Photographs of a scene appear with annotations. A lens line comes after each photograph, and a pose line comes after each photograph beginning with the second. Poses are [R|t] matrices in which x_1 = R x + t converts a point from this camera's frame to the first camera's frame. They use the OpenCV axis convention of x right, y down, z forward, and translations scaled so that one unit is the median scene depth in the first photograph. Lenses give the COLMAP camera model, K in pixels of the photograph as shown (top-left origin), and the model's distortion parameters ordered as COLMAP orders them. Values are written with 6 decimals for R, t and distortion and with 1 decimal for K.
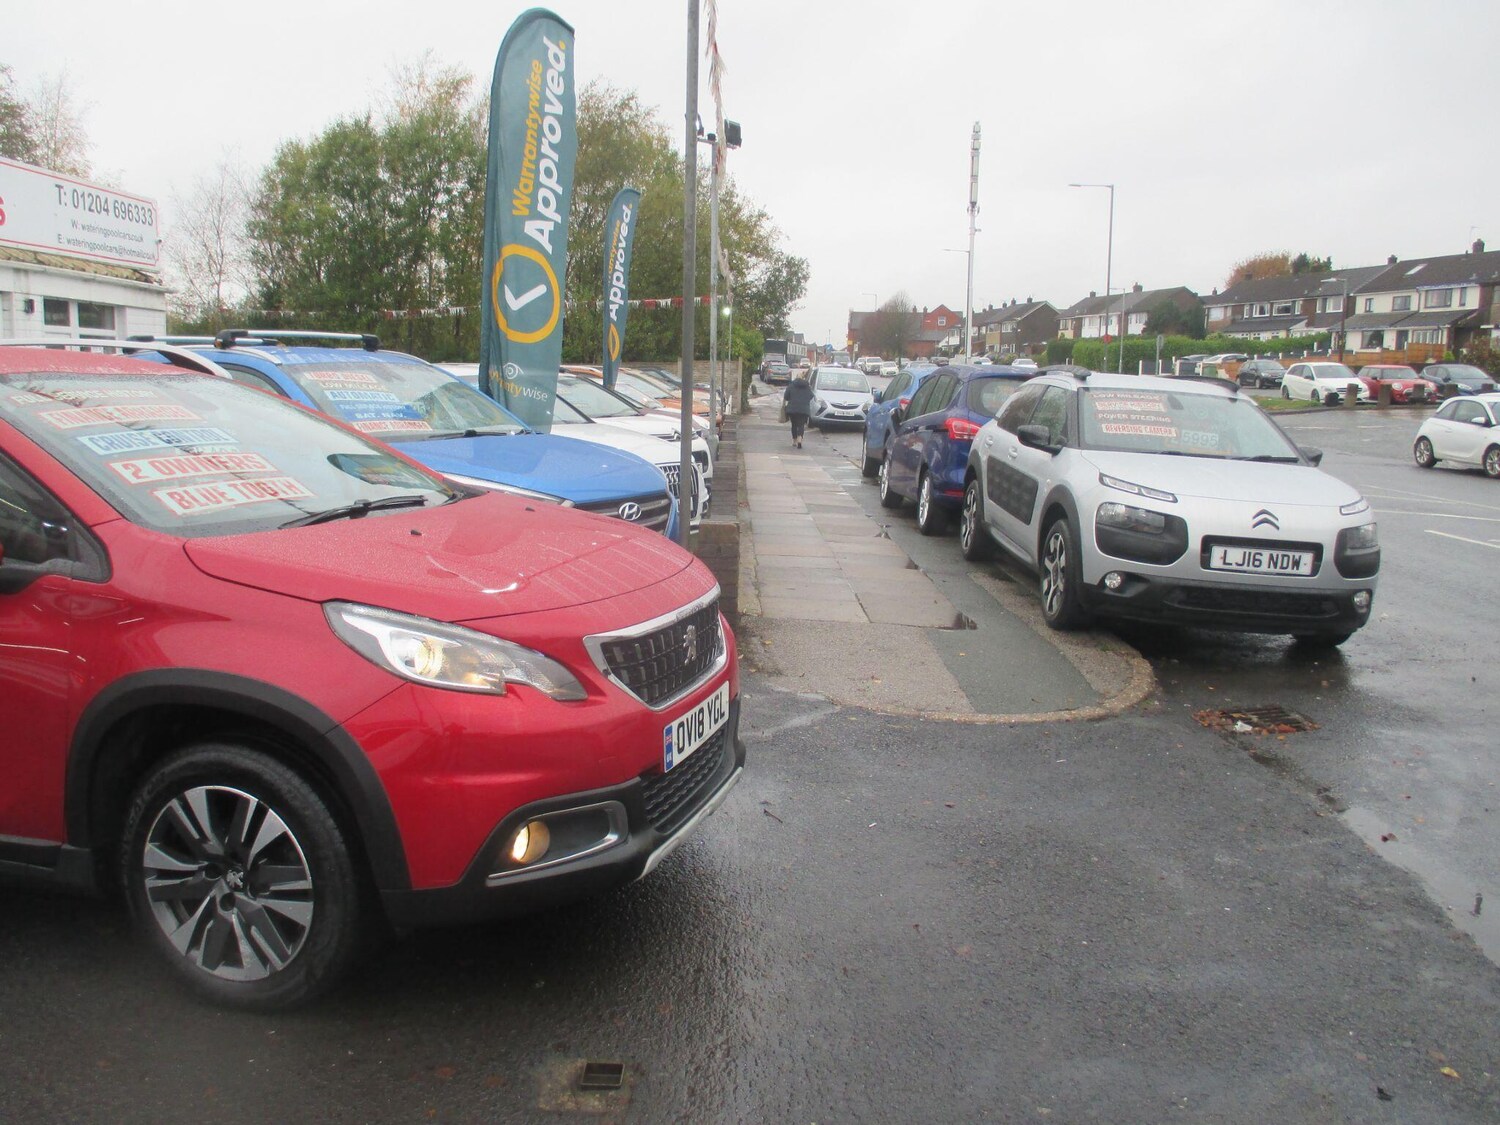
lens RADIAL K [[1245.3, 0, 750.7], [0, 1245.3, 543.2], [0, 0, 1]] dist [-0.029989, -0.000980]
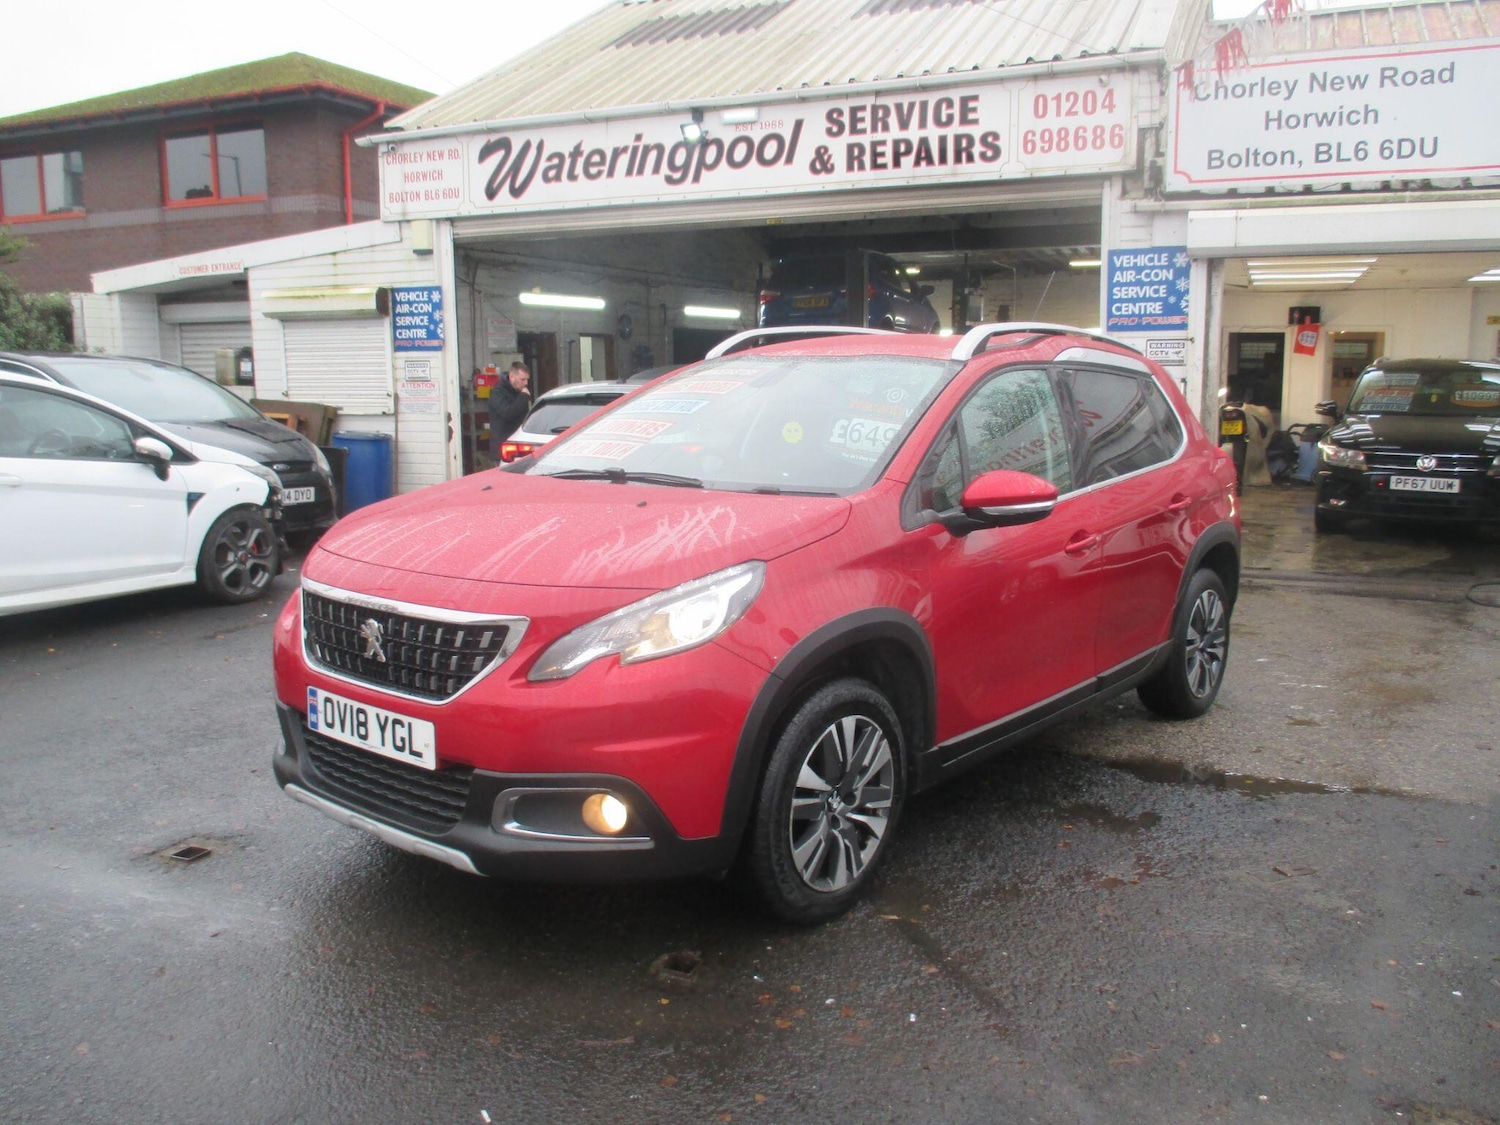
lens RADIAL K [[1239.9, 0, 750.0], [0, 1239.9, 562.5], [0, 0, 1]] dist [-0.041255, 0.006939]
pose [[-0.382725, 0.136455, -0.913729, 0.209644], [-0.125422, 0.972201, 0.197722, -0.059615], [0.915309, 0.190275, -0.354972, 0.487791]]
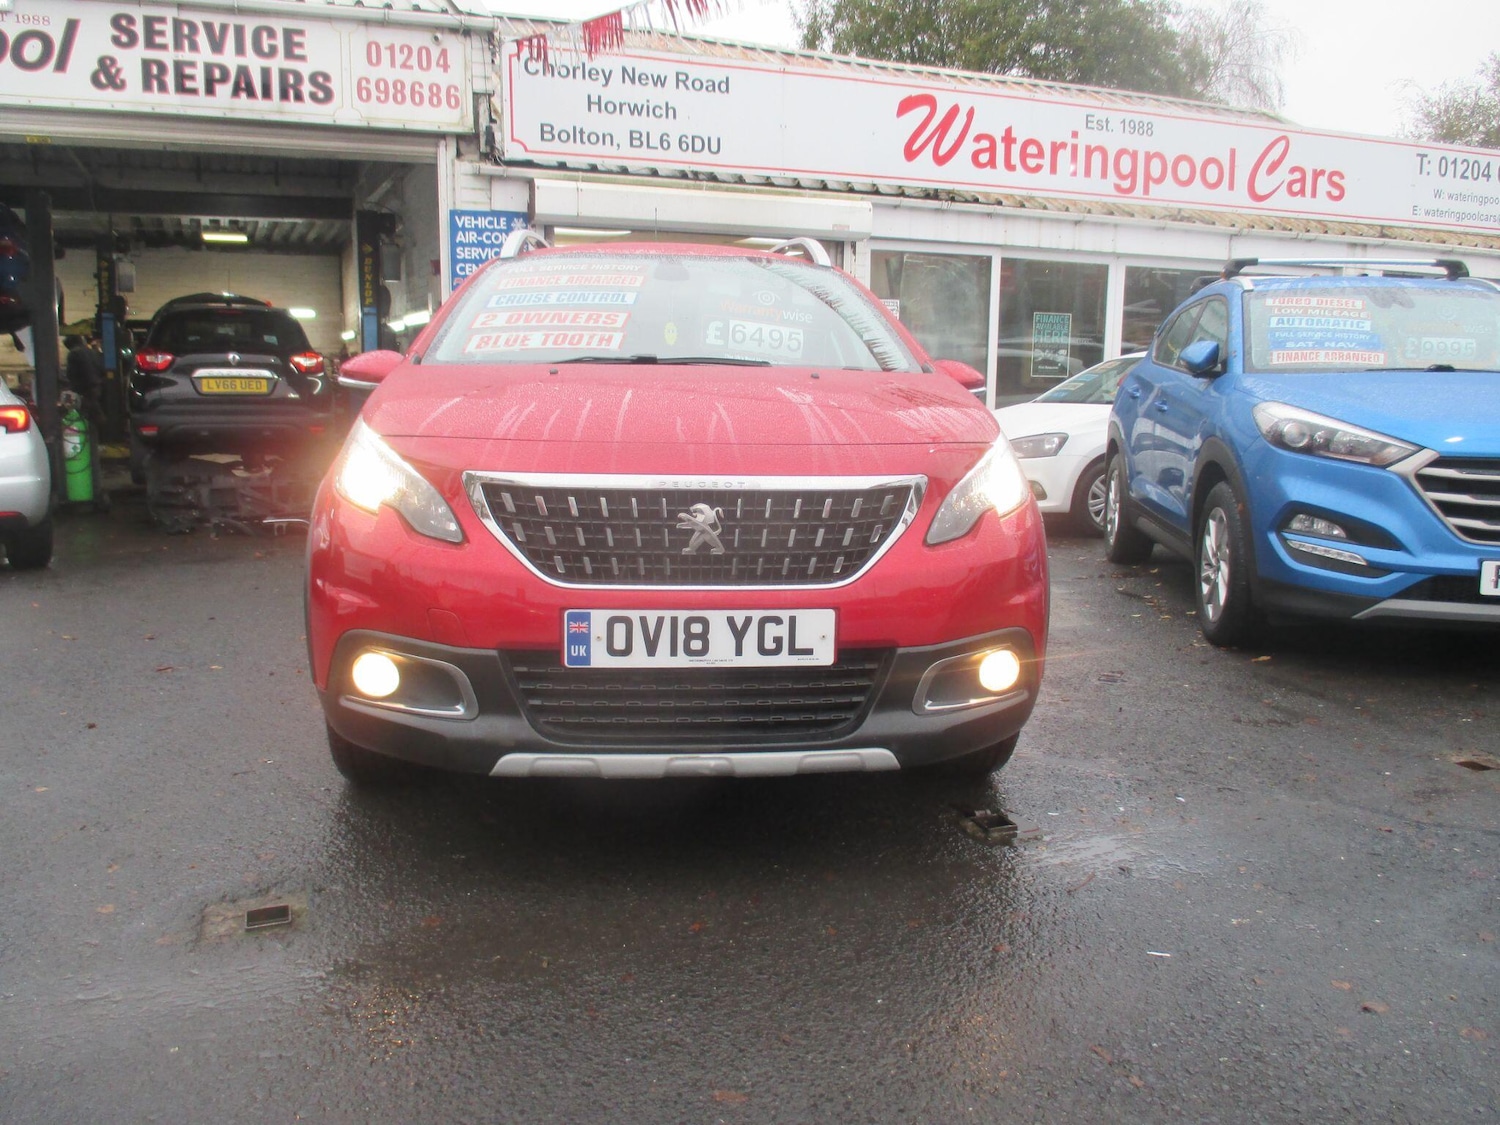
lens RADIAL K [[1245.3, 0, 750.7], [0, 1245.3, 543.2], [0, 0, 1]] dist [-0.029989, -0.000980]
pose [[0.386518, 0.119503, -0.914507, 0.200695], [-0.131041, 0.988626, 0.073803, 0.009243], [0.912925, 0.091311, 0.397782, 0.226528]]
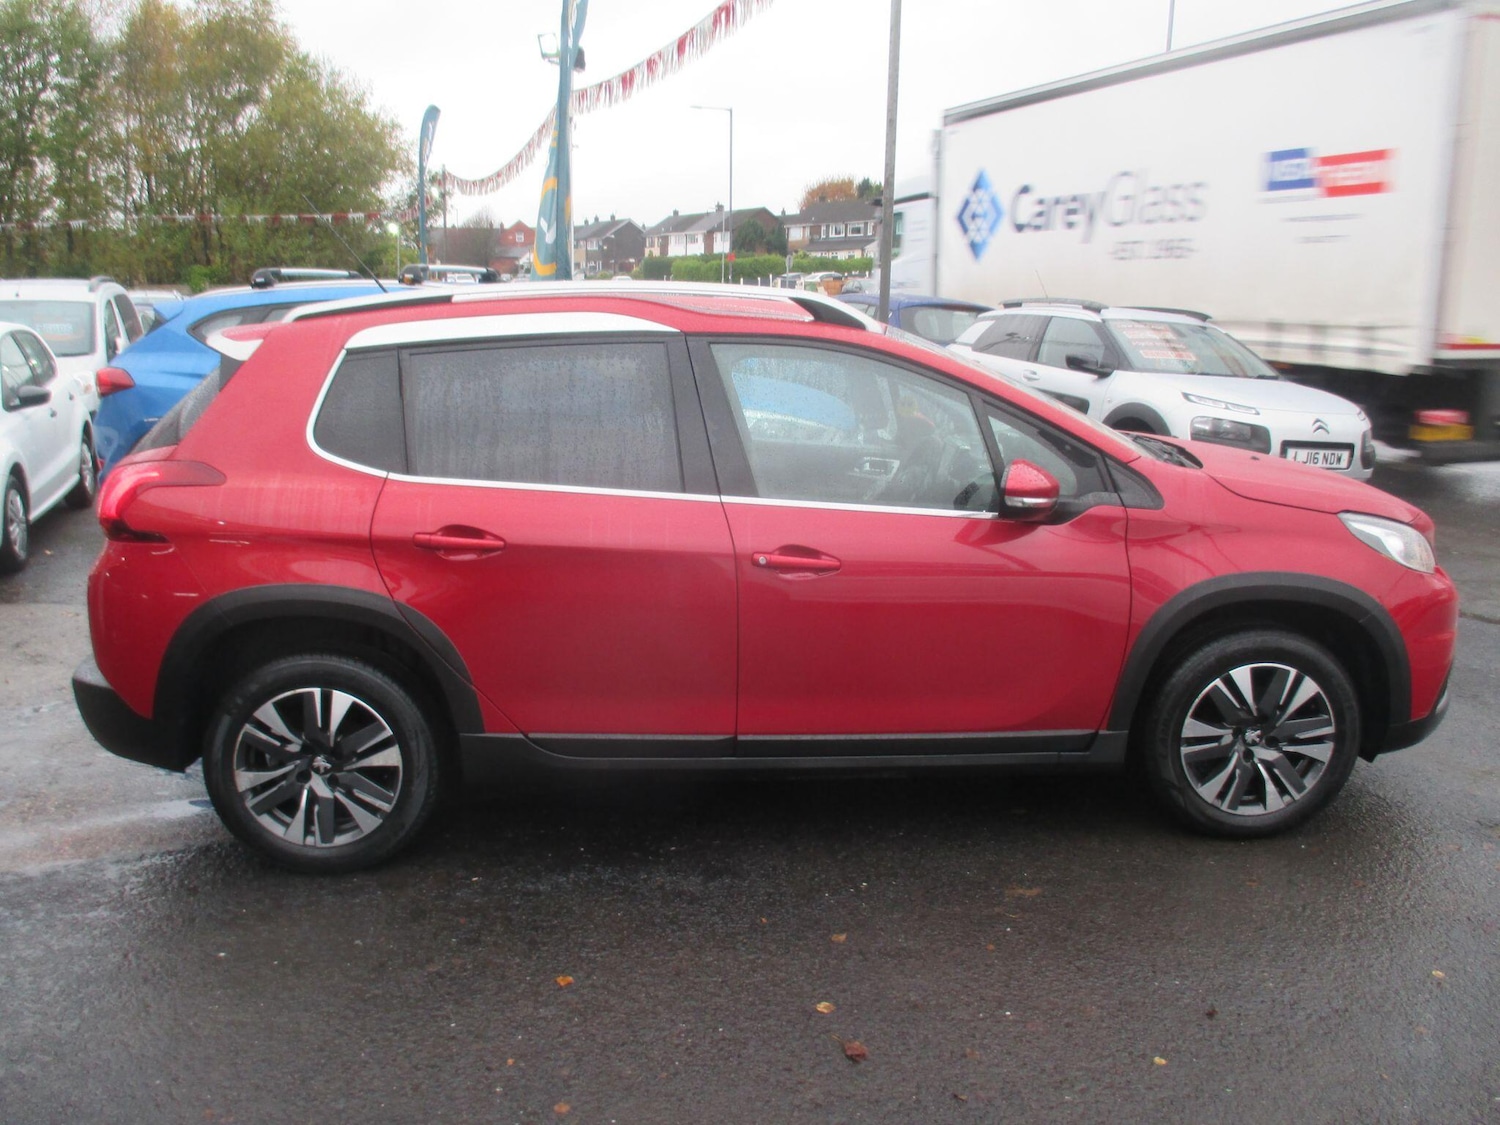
lens RADIAL K [[1237.9, 0, 753.3], [0, 1237.9, 556.8], [0, 0, 1]] dist [-0.028014, -0.005046]
pose [[0.943075, -0.069254, 0.325290, -0.339994], [0.044100, 0.995482, 0.084083, -0.010620], [-0.329643, -0.064951, 0.941869, -0.002164]]
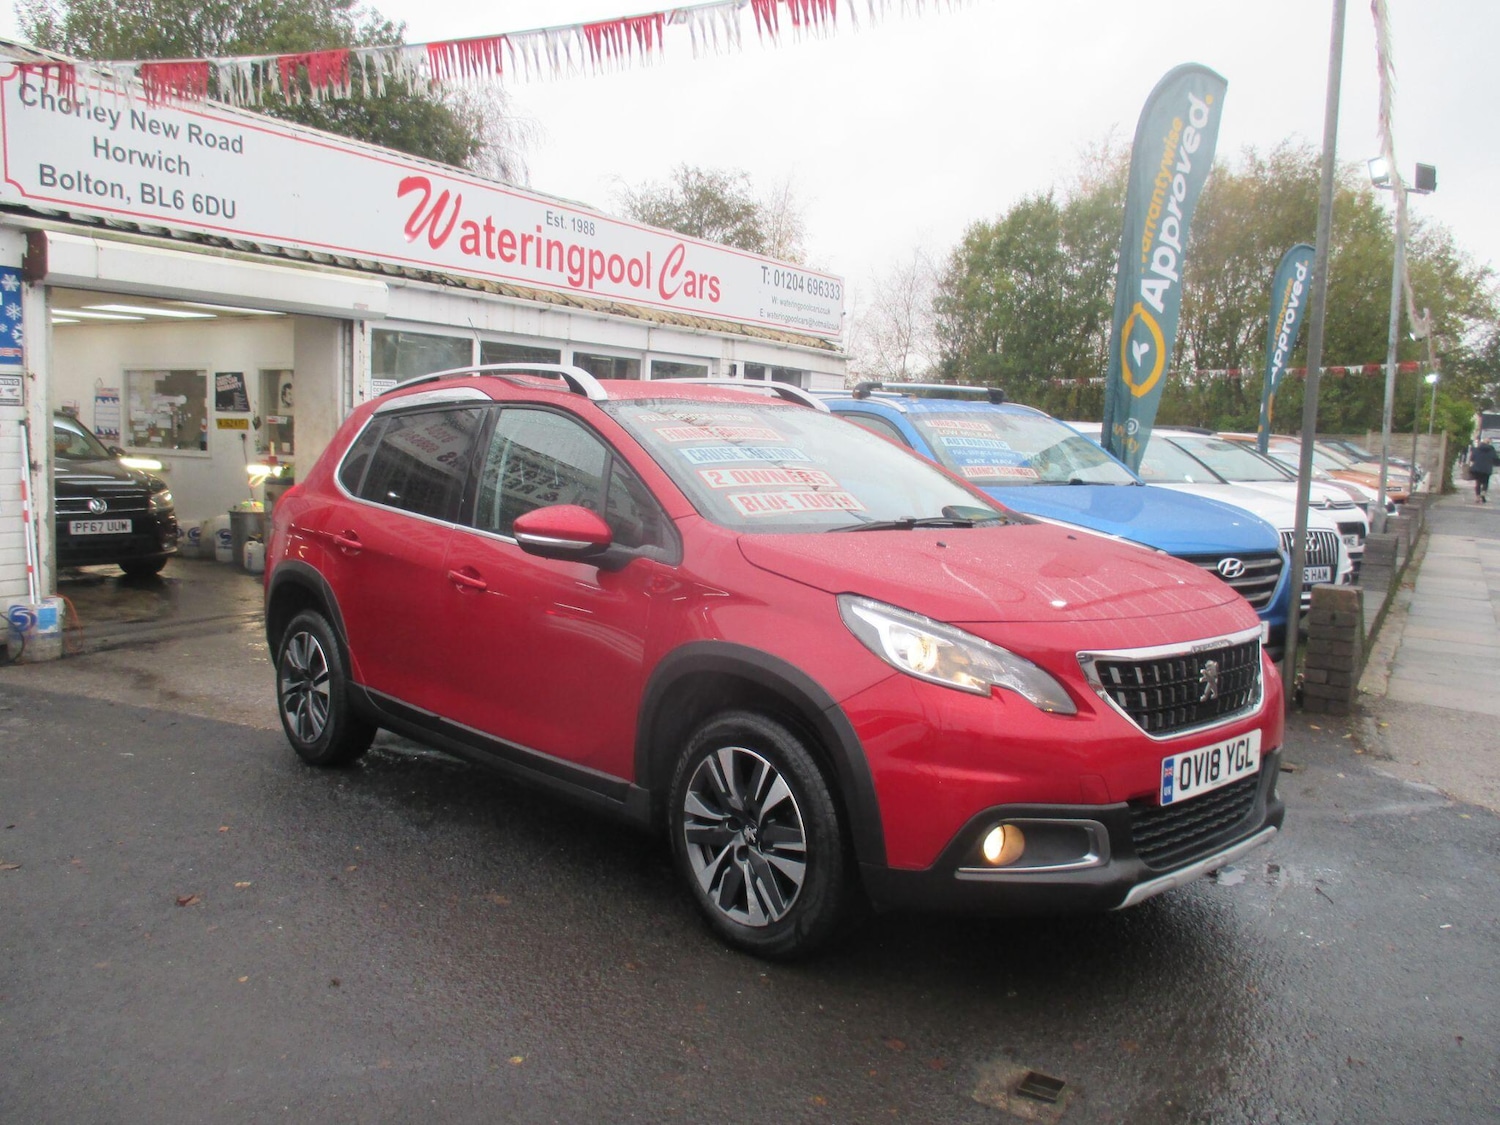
lens RADIAL K [[1248.0, 0, 750.5], [0, 1248.0, 543.6], [0, 0, 1]] dist [-0.039456, 0.012002]
pose [[0.864002, 0.056919, -0.500260, 0.036338], [-0.085159, 0.995795, -0.033778, 0.011929], [0.496234, 0.071786, 0.865216, -0.001630]]
